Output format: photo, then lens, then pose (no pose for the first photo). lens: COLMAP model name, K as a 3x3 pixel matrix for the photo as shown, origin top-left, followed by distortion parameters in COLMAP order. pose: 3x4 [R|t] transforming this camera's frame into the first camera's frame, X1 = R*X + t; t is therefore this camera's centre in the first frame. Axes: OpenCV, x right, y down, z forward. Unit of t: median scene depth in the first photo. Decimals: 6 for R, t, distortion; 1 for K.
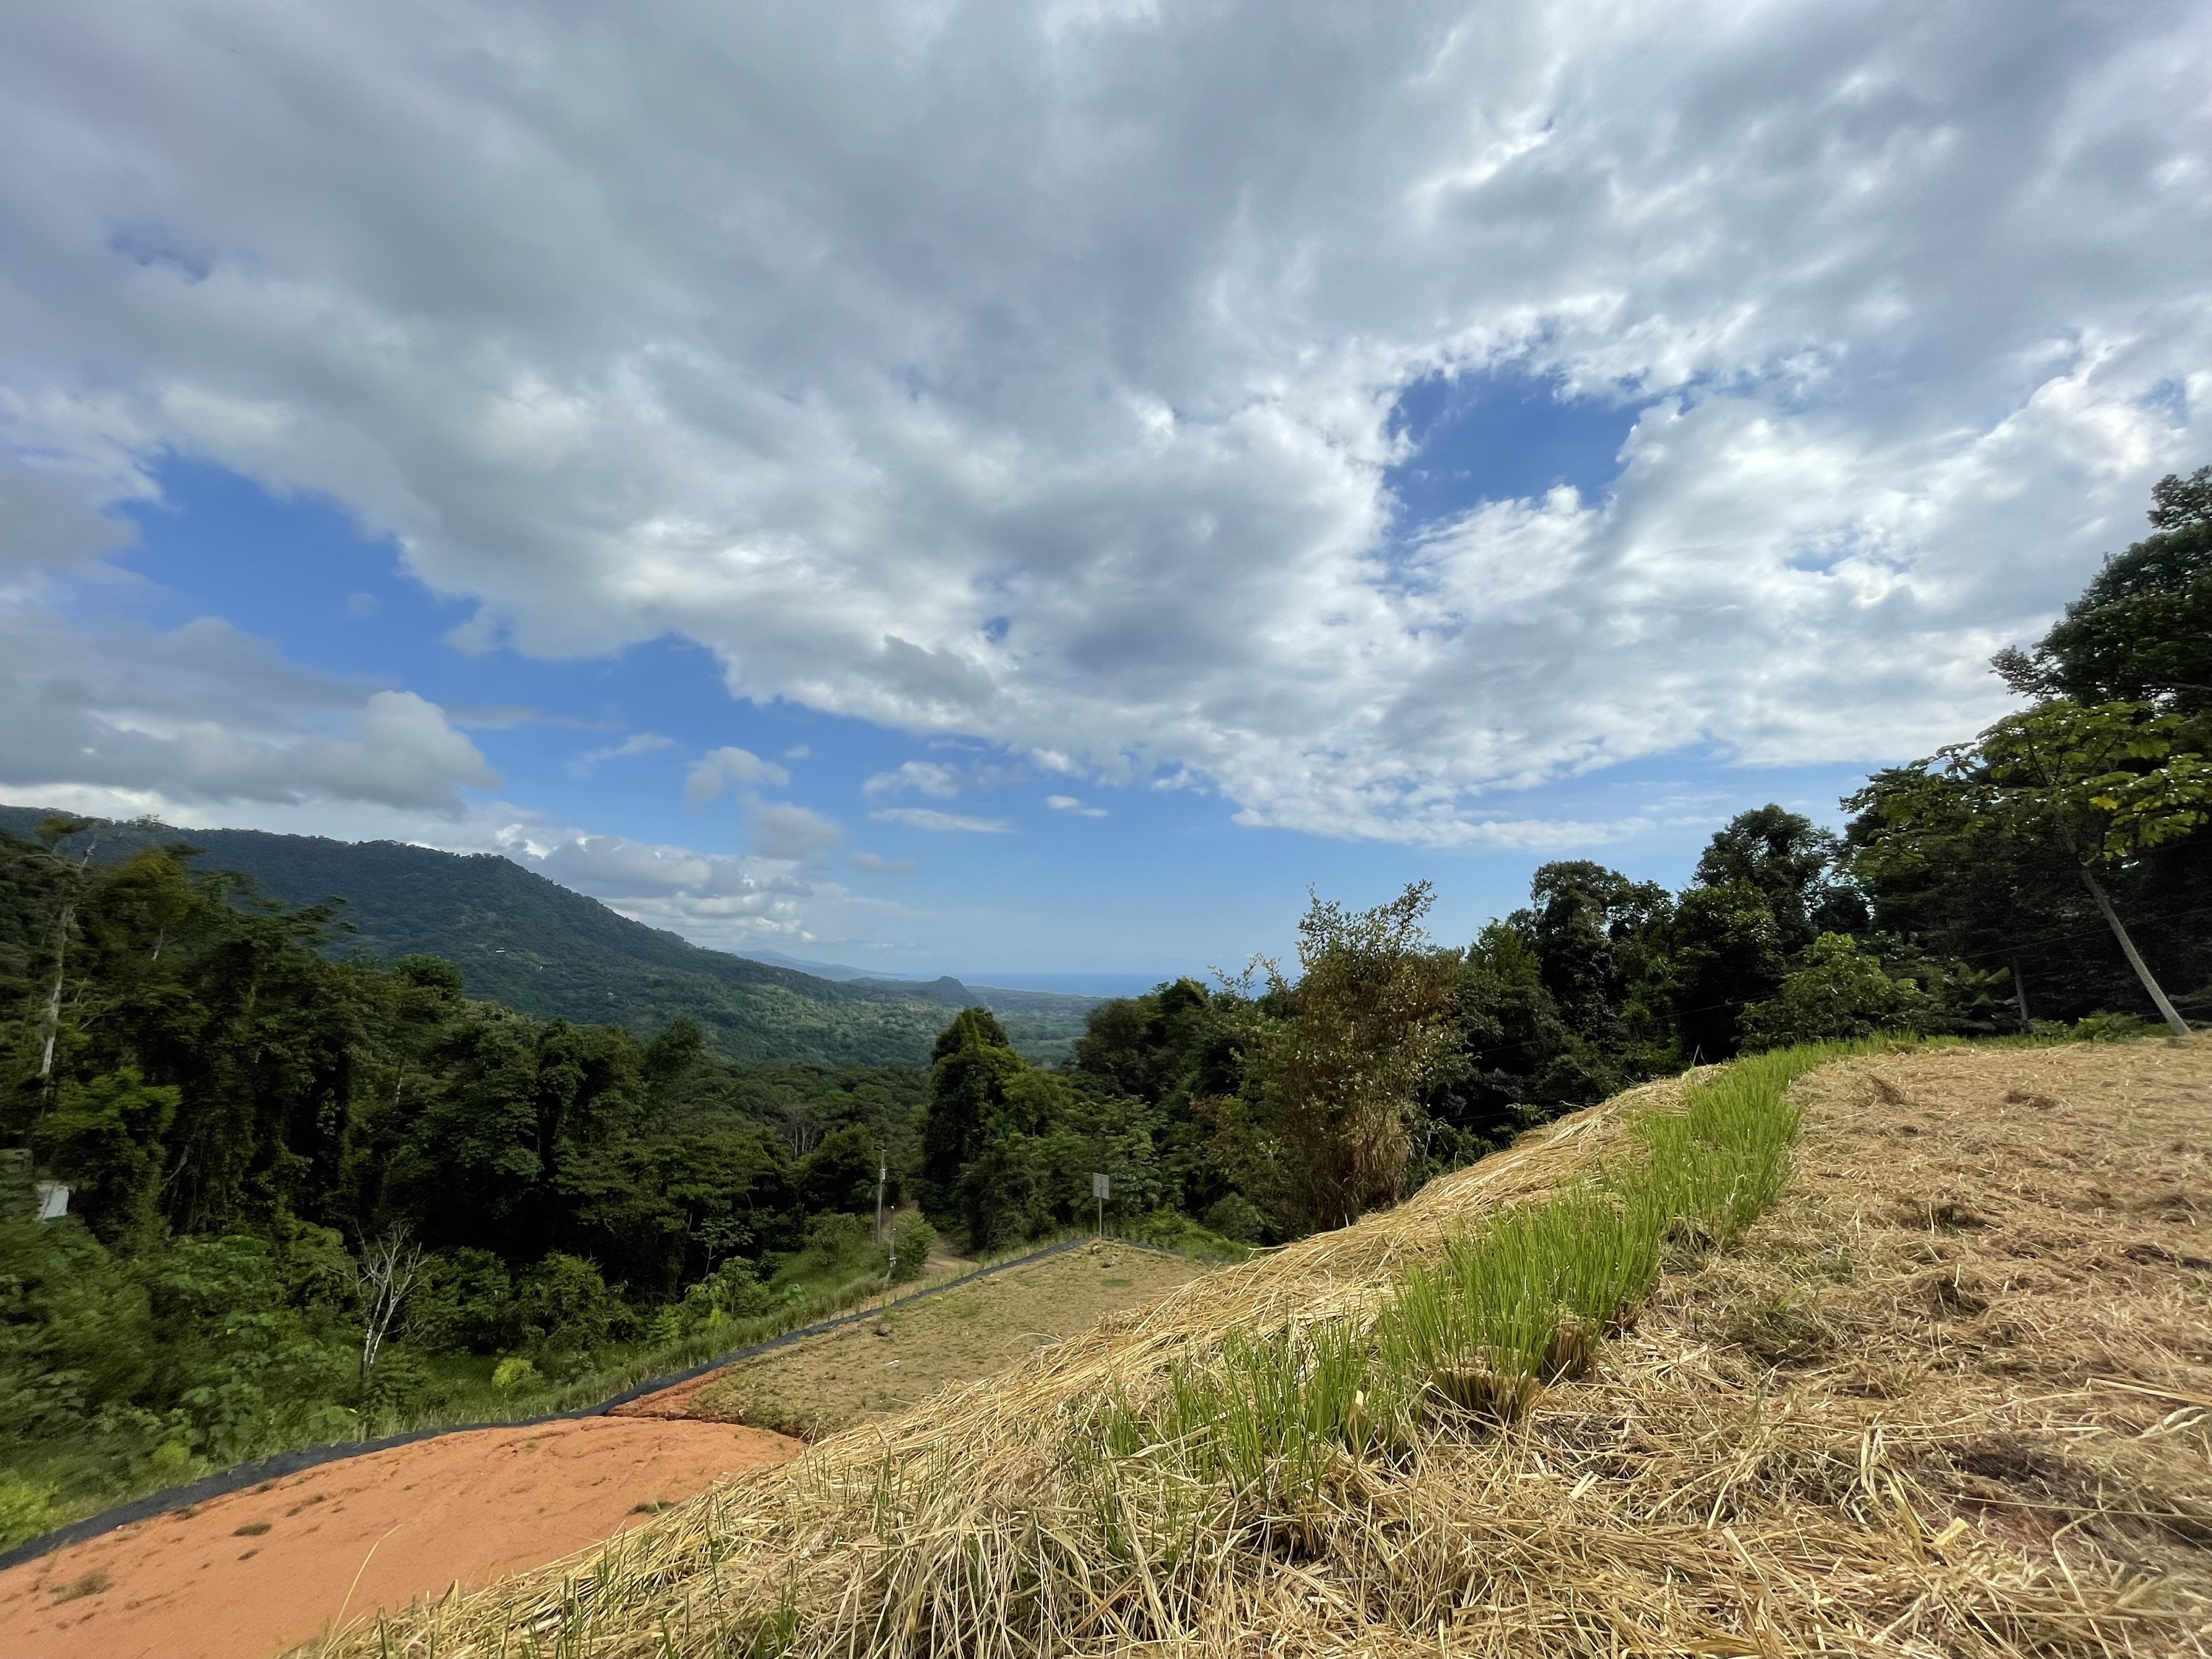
lens RADIAL K [[901.5, 0, 1108.3], [0, 901.5, 831.1], [0, 0, 1]] dist [0.004050, 0.001380]
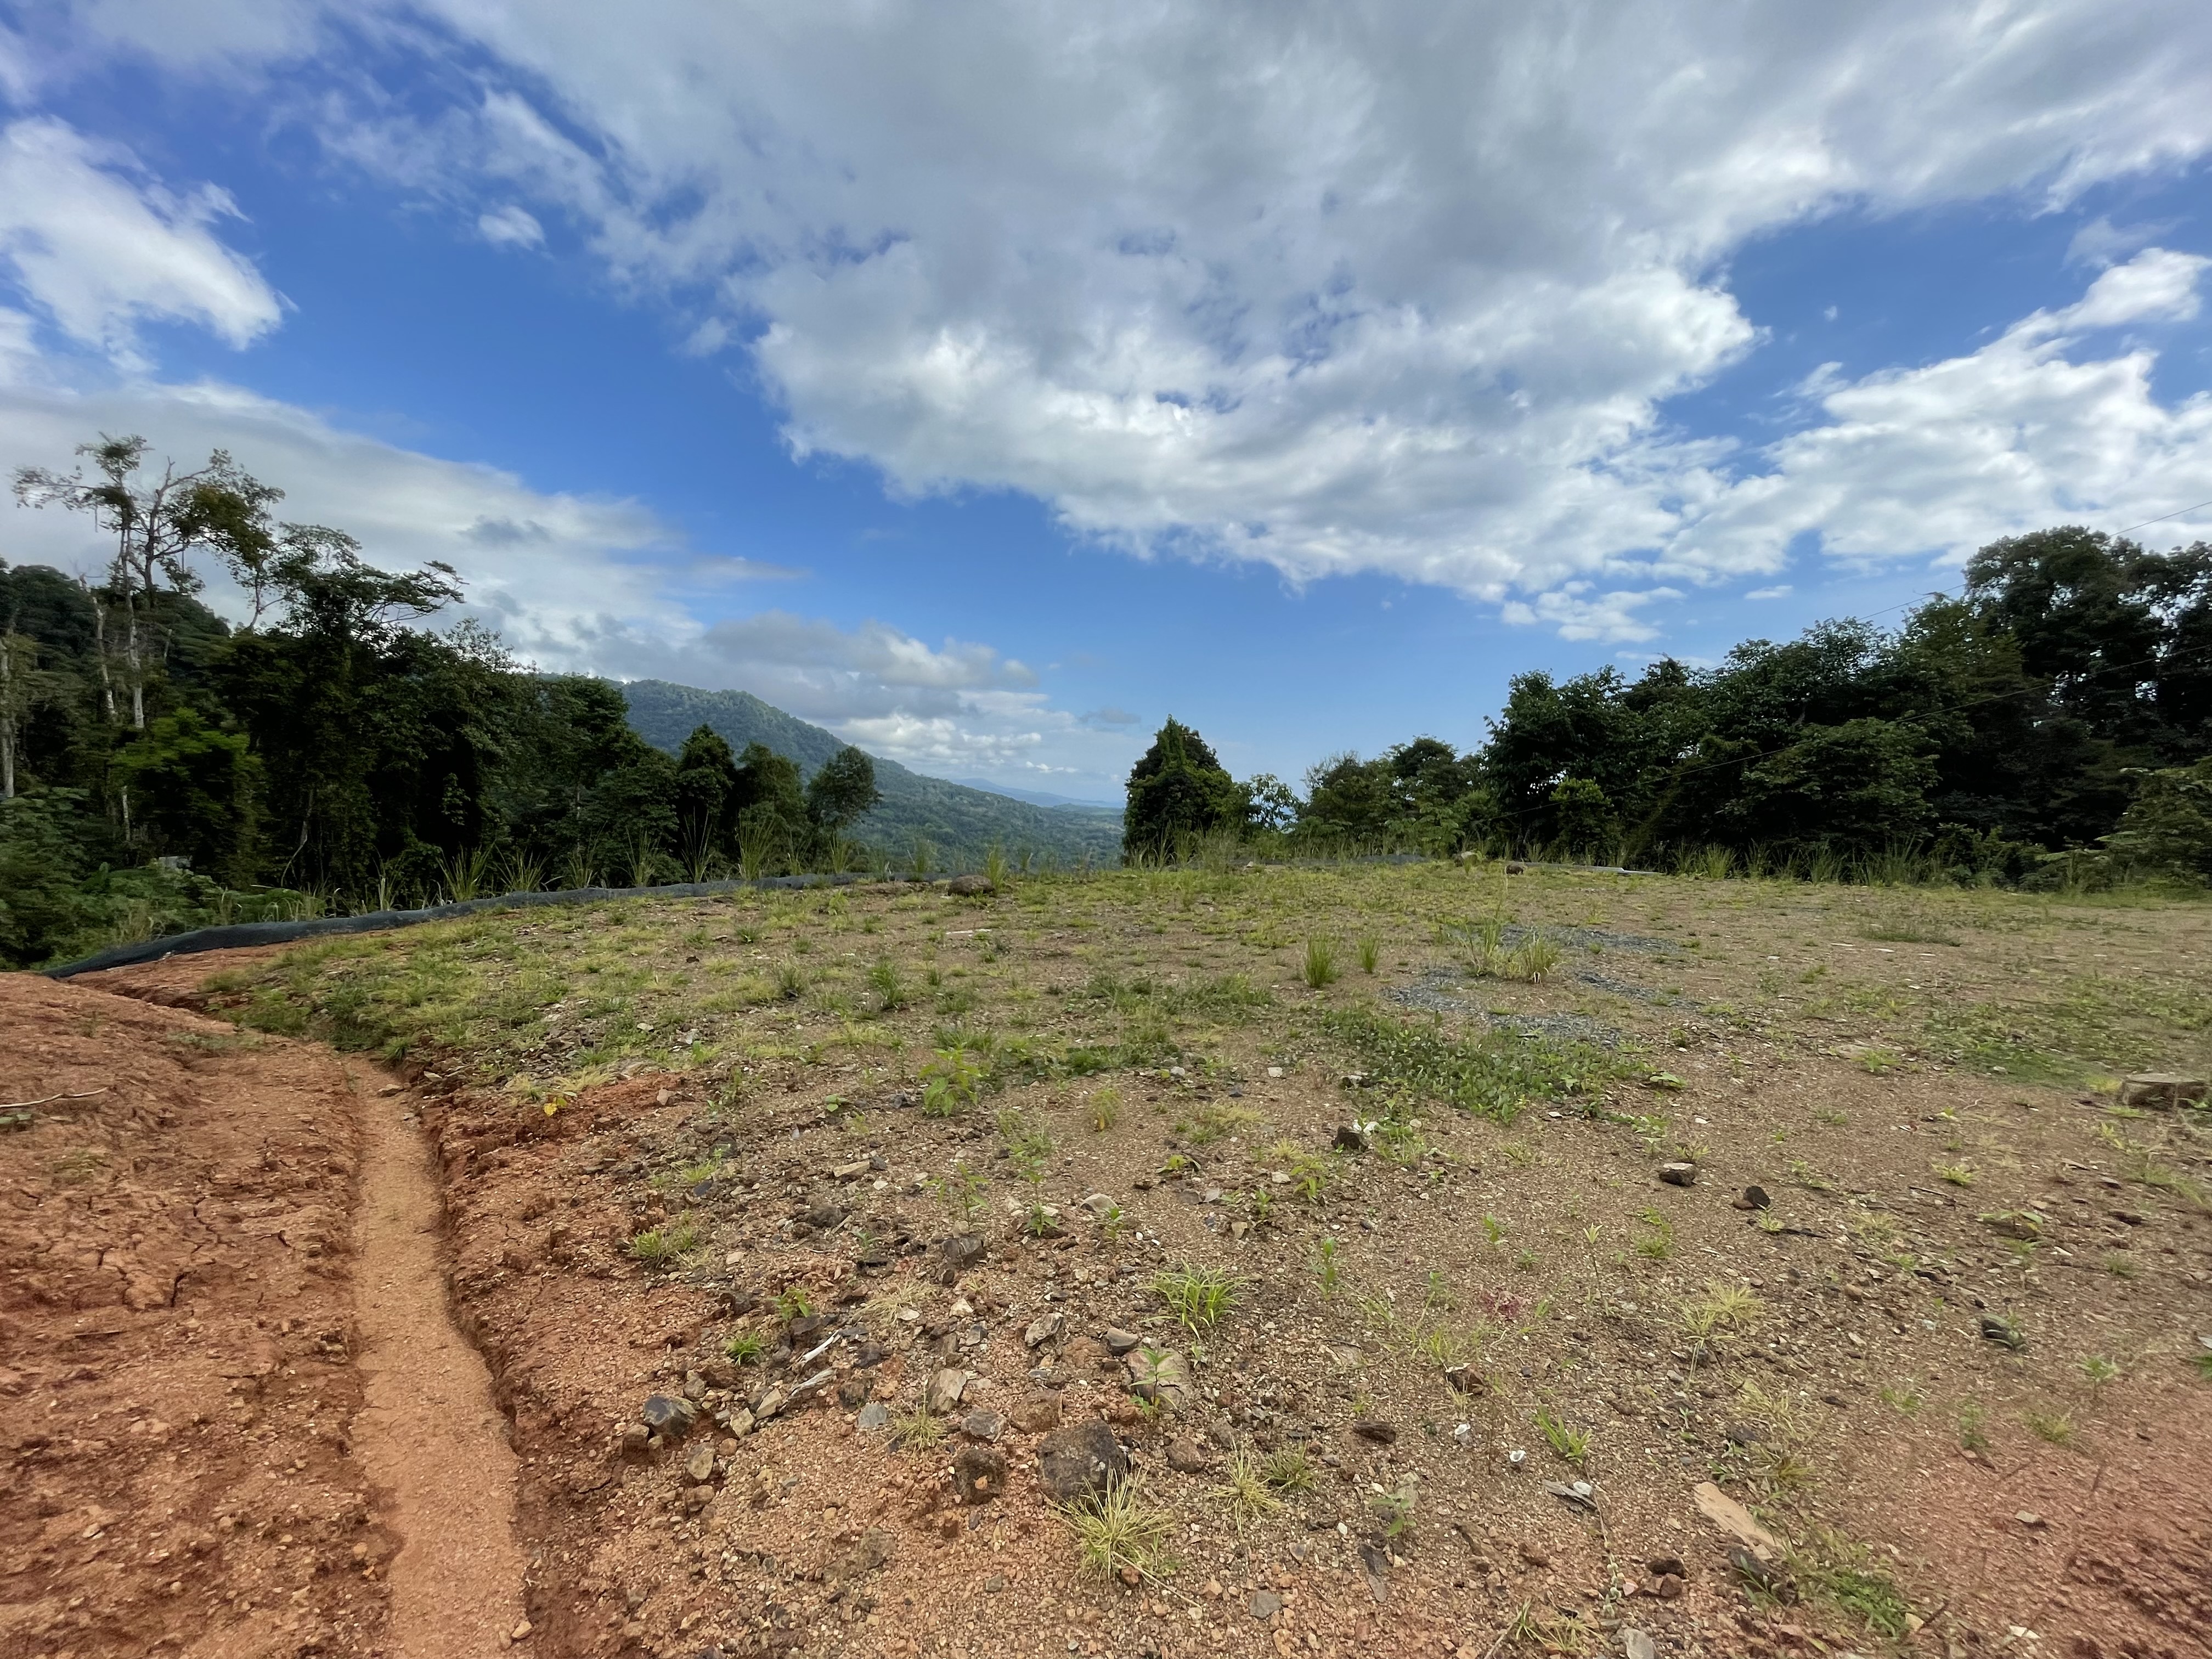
lens RADIAL K [[901.5, 0, 1109.6], [0, 901.5, 809.5], [0, 0, 1]] dist [0.004050, 0.001380]
pose [[0.975310, 0.004762, -0.220790, -0.041864], [0.032530, 0.985764, 0.164957, 0.188551], [0.218432, -0.168067, 0.961270, 0.281155]]
